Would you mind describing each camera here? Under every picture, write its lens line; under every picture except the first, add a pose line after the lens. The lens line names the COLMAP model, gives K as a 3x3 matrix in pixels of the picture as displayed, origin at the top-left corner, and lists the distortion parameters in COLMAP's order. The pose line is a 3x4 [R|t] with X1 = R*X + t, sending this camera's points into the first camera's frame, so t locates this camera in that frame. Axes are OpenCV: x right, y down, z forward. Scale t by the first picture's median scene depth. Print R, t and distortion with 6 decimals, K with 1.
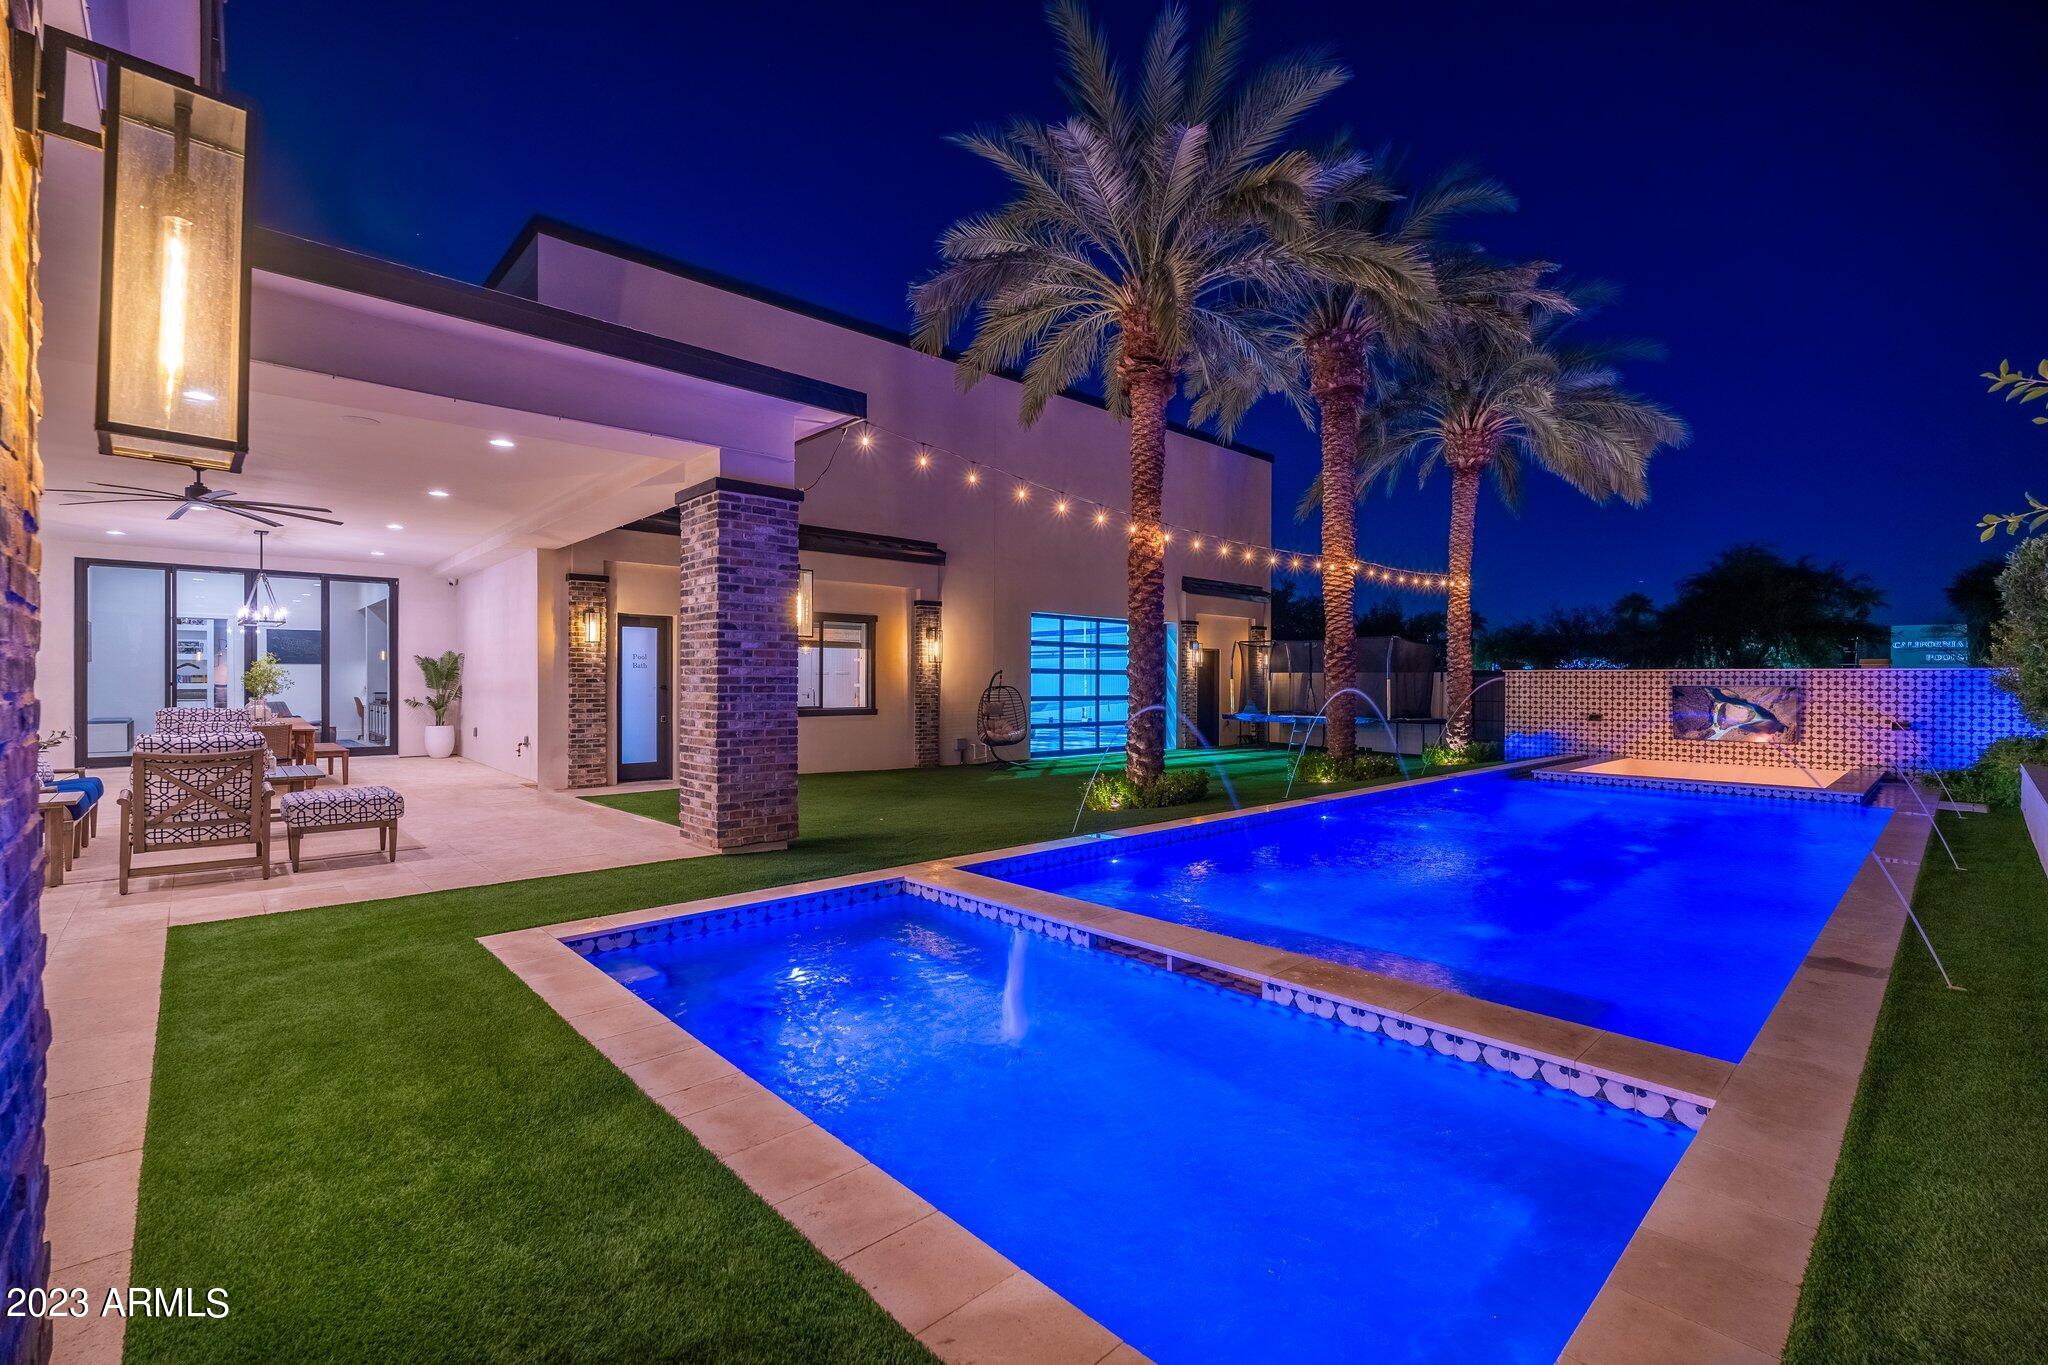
lens RADIAL K [[895.6, 0, 1053.6], [0, 895.6, 683.3], [0, 0, 1]] dist [-0.004164, 0.000178]
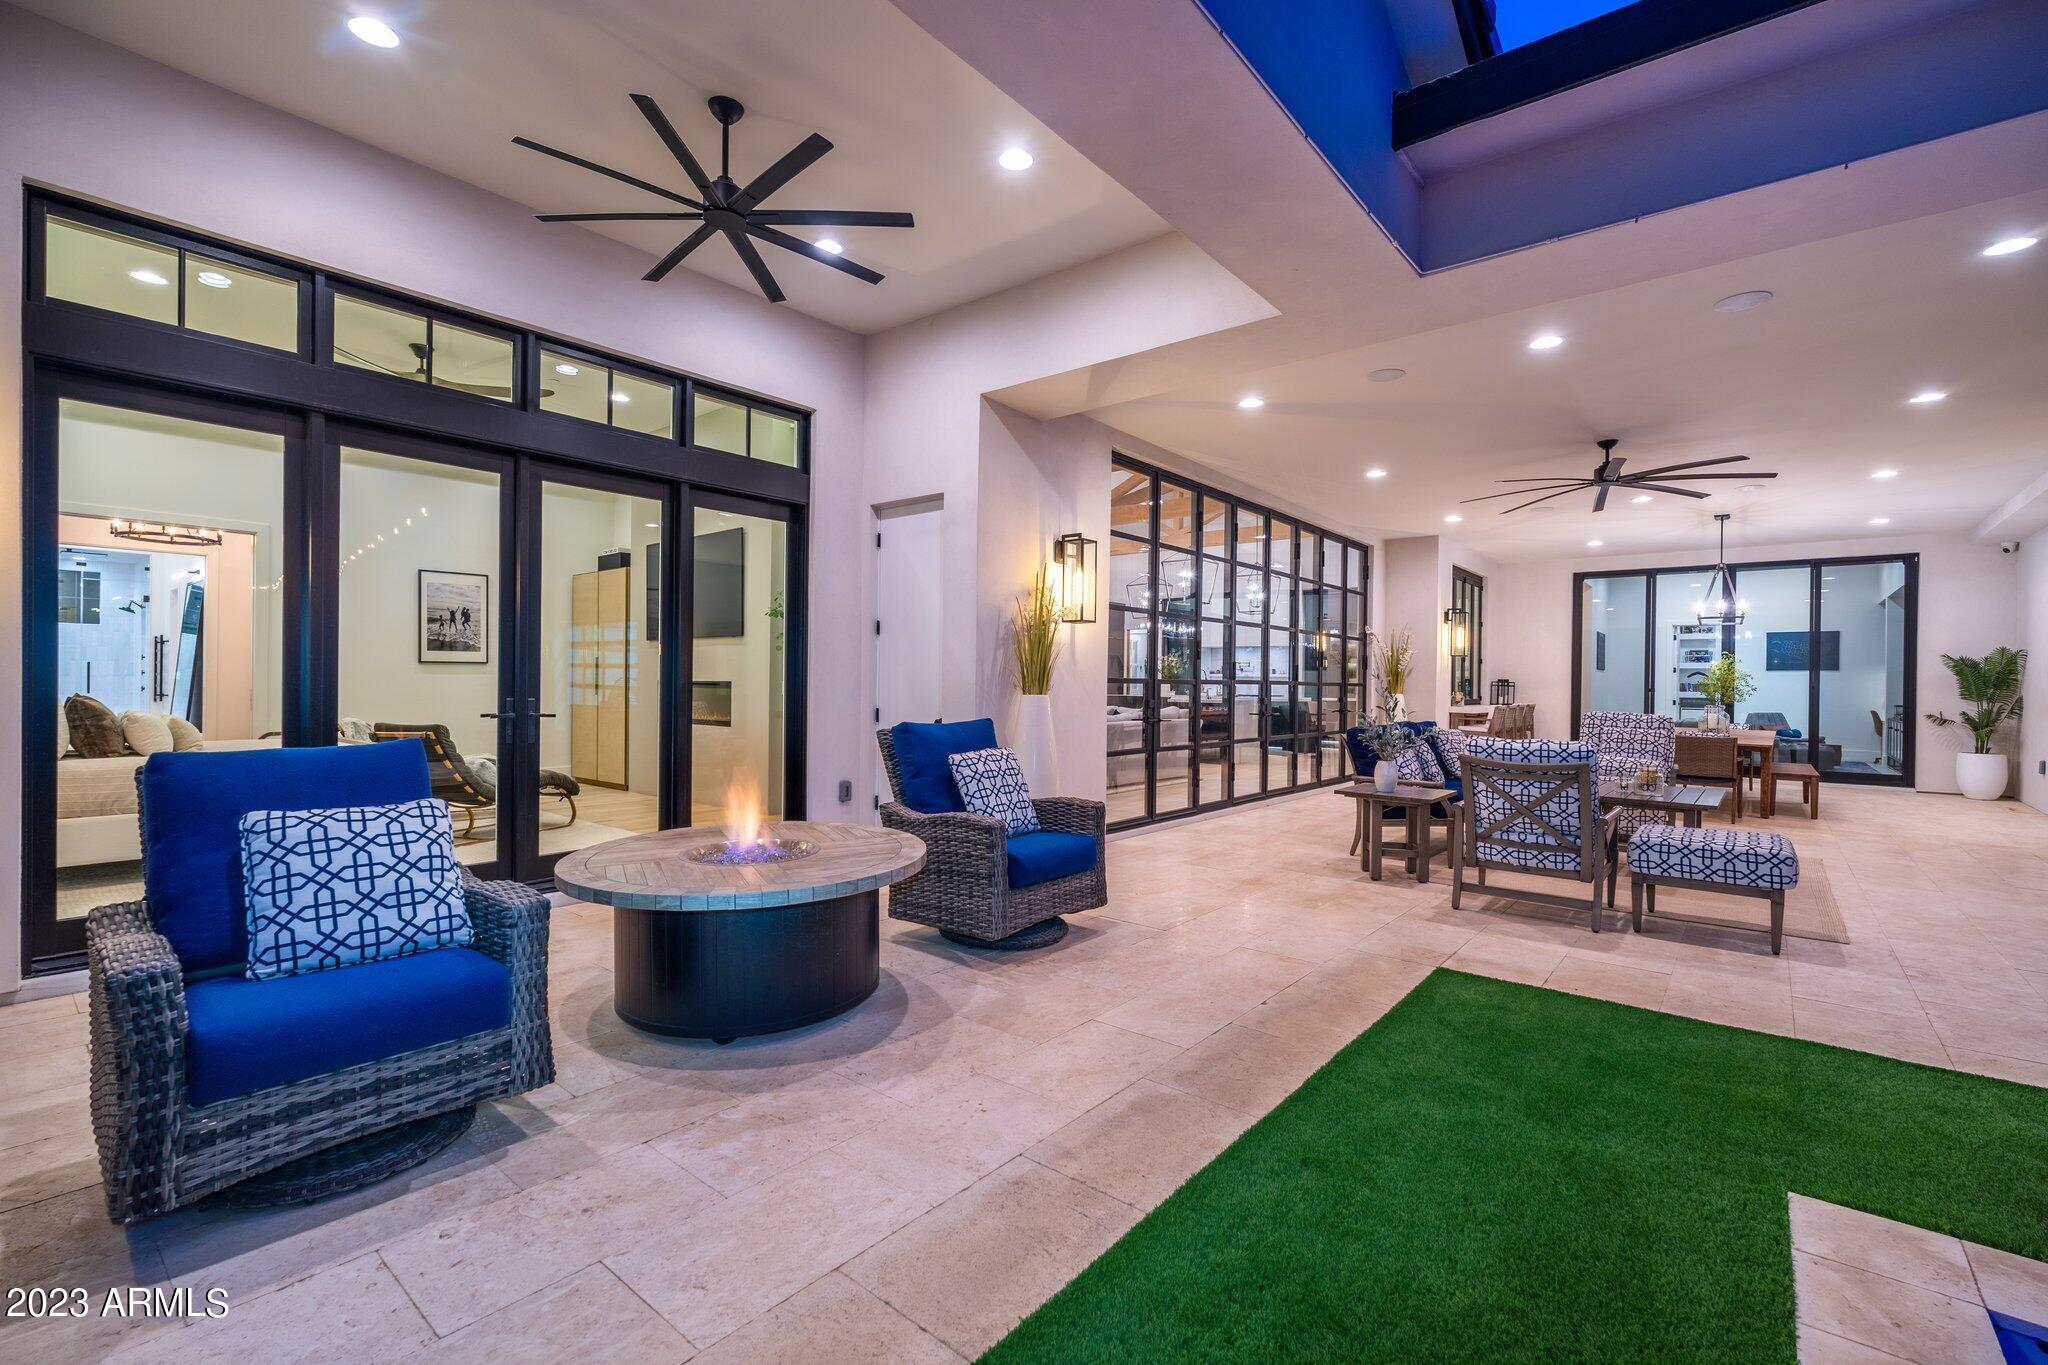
lens RADIAL K [[895.6, 0, 995.5], [0, 895.6, 686.5], [0, 0, 1]] dist [-0.004164, 0.000178]
pose [[0.096529, 0.002527, -0.995327, -0.087070], [-0.014572, 0.999893, 0.001125, 0.007106], [0.995223, 0.014396, 0.096556, 0.217400]]
